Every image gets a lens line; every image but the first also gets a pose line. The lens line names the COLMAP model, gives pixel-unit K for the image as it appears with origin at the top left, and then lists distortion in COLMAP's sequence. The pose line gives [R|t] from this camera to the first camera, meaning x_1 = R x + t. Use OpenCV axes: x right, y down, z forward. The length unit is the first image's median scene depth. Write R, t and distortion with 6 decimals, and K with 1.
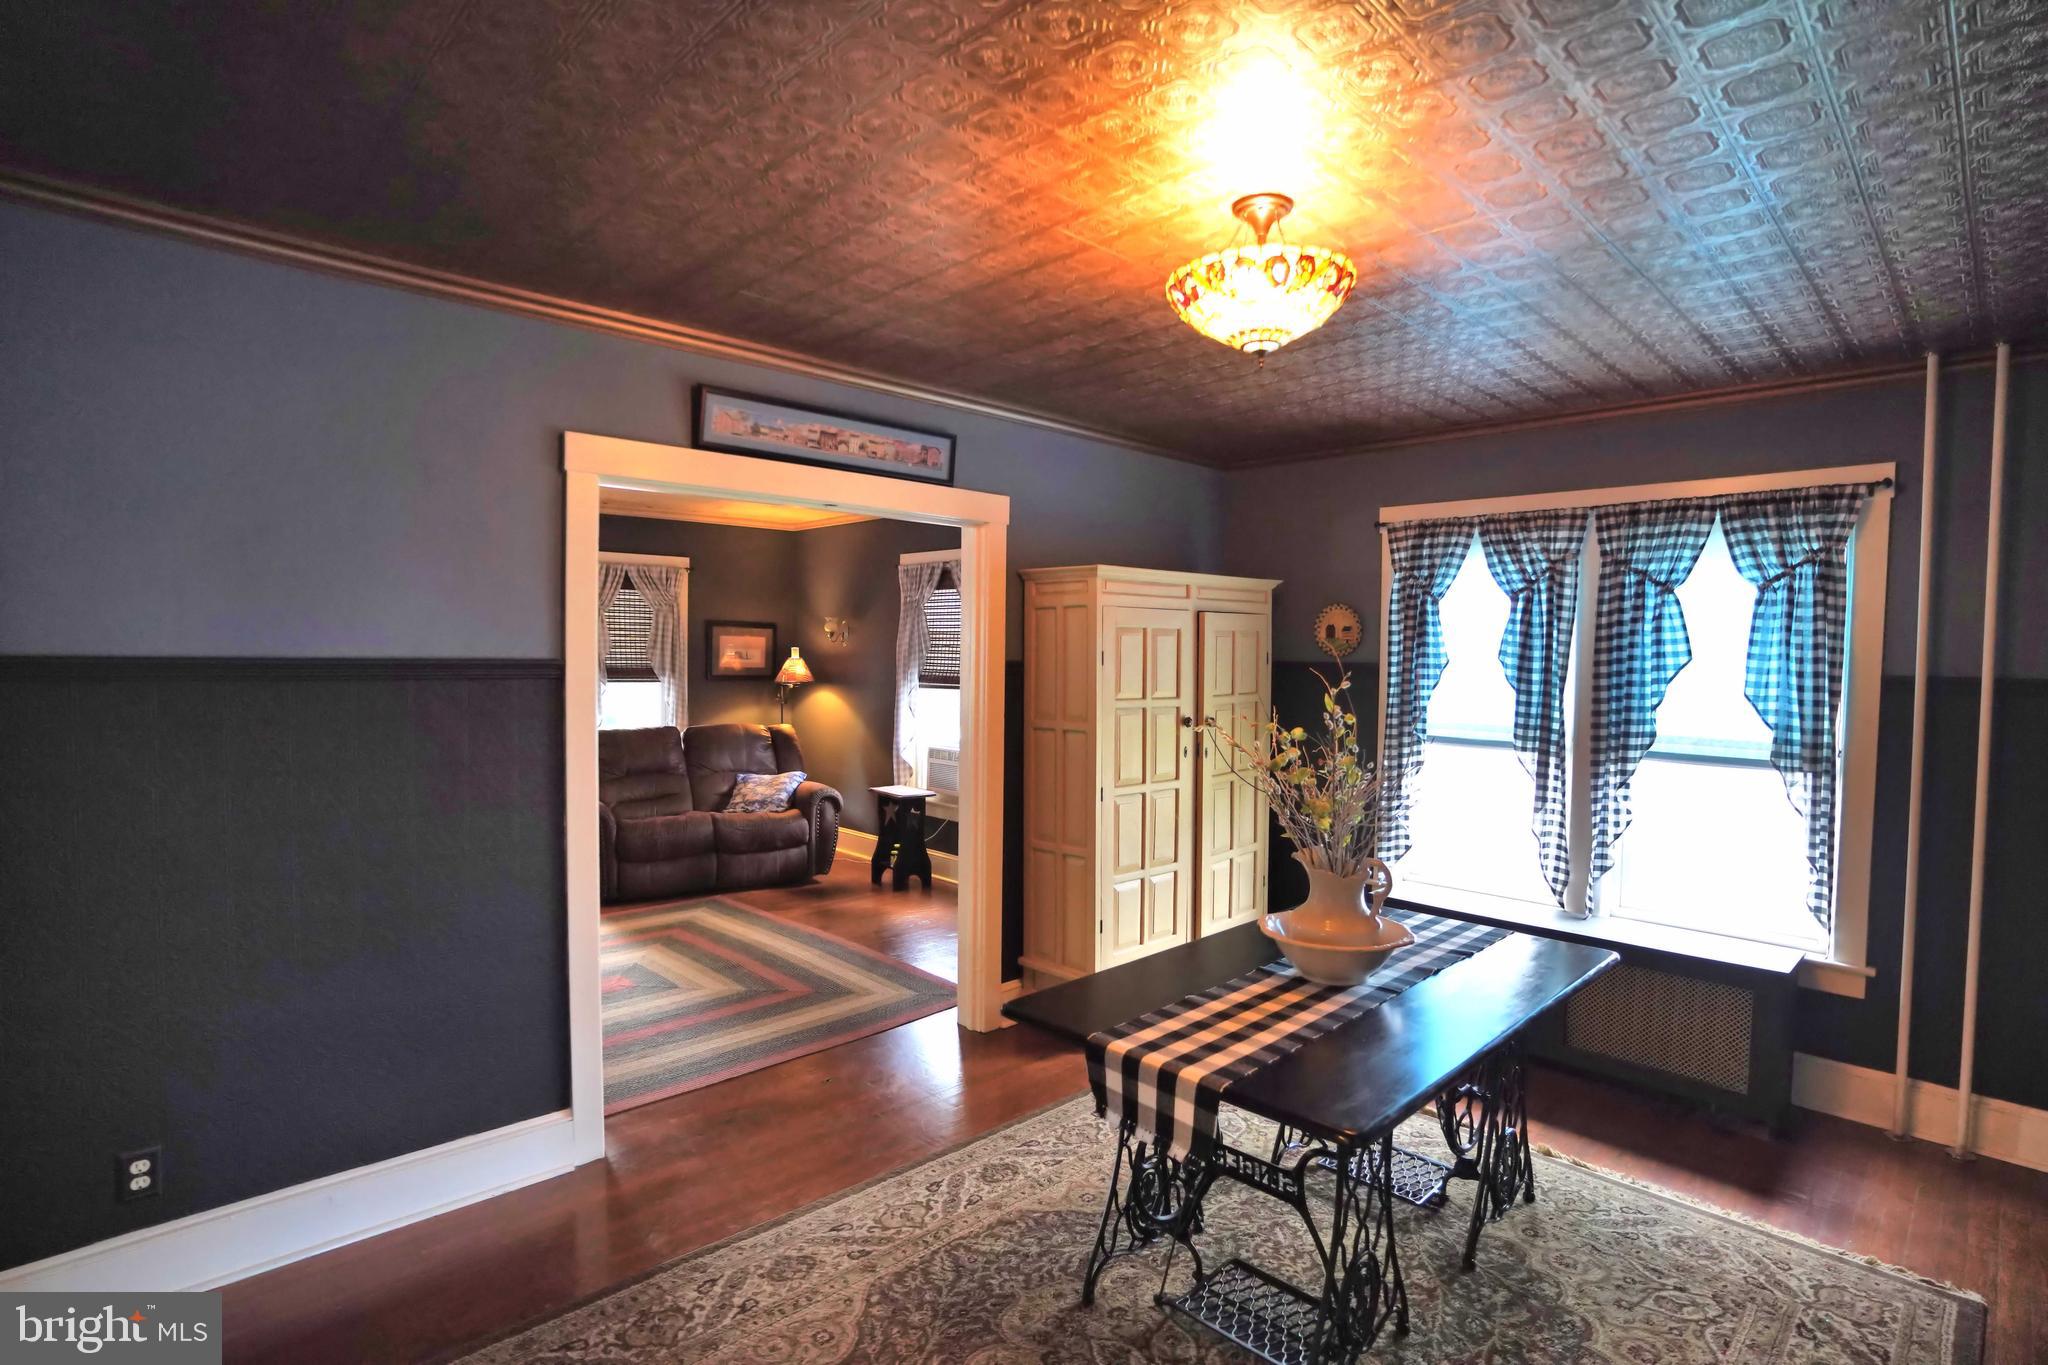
lens RADIAL K [[1005.1, 0, 1026.1], [0, 1005.1, 693.5], [0, 0, 1]] dist [-0.047520, 0.013374]
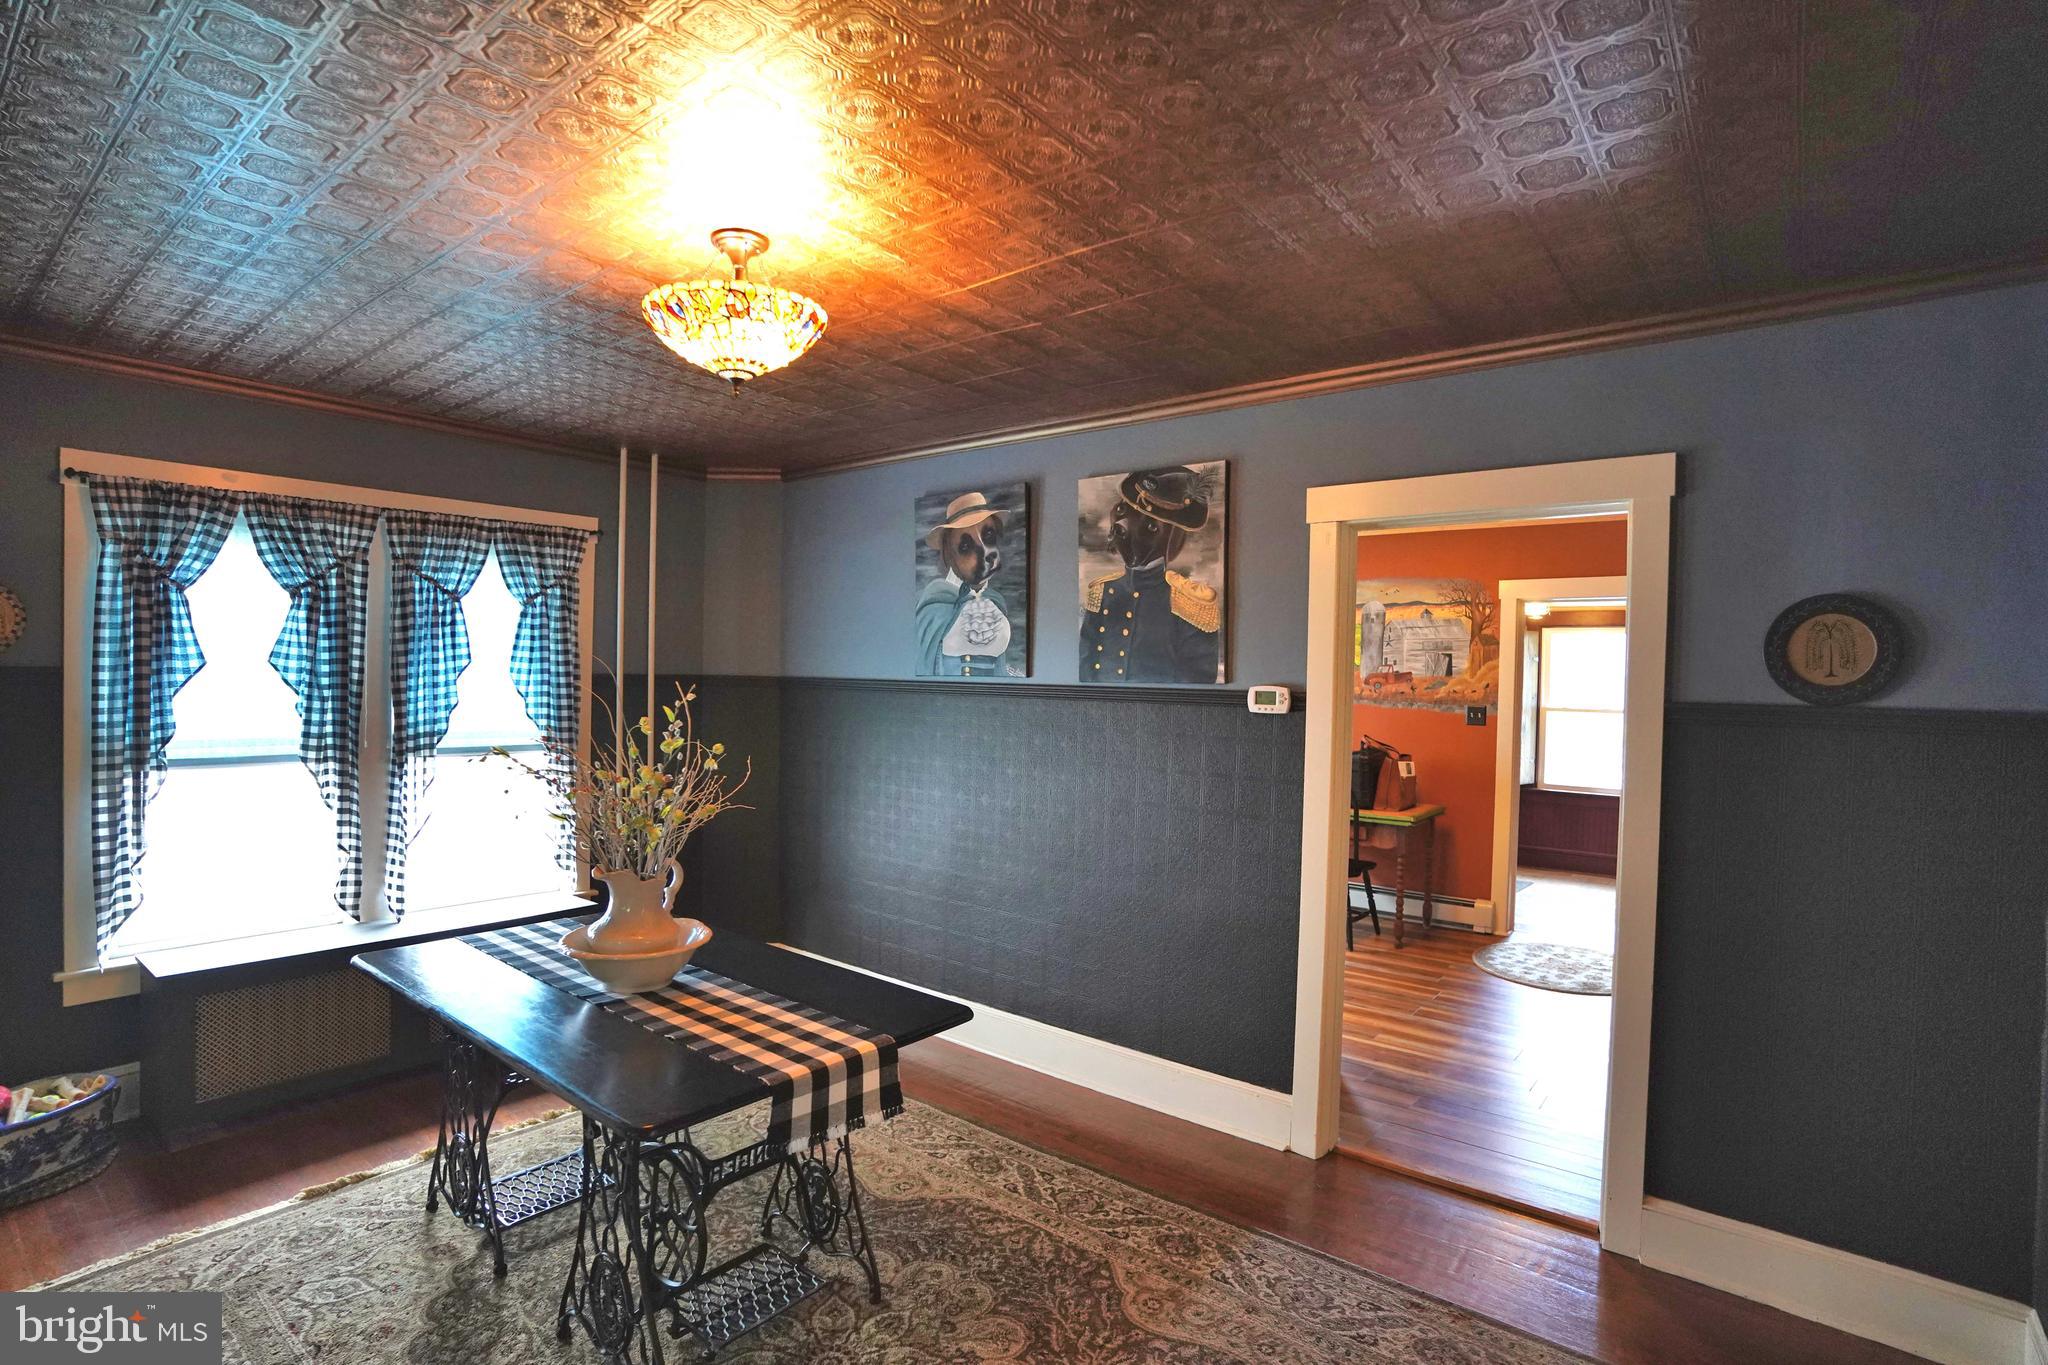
lens RADIAL K [[1005.1, 0, 1031.1], [0, 1005.1, 687.3], [0, 0, 1]] dist [-0.047520, 0.013374]
pose [[-0.121045, -0.033848, 0.992070, -0.480643], [0.020611, 0.999117, 0.036603, -0.031309], [-0.992433, 0.024878, -0.120241, 0.467346]]
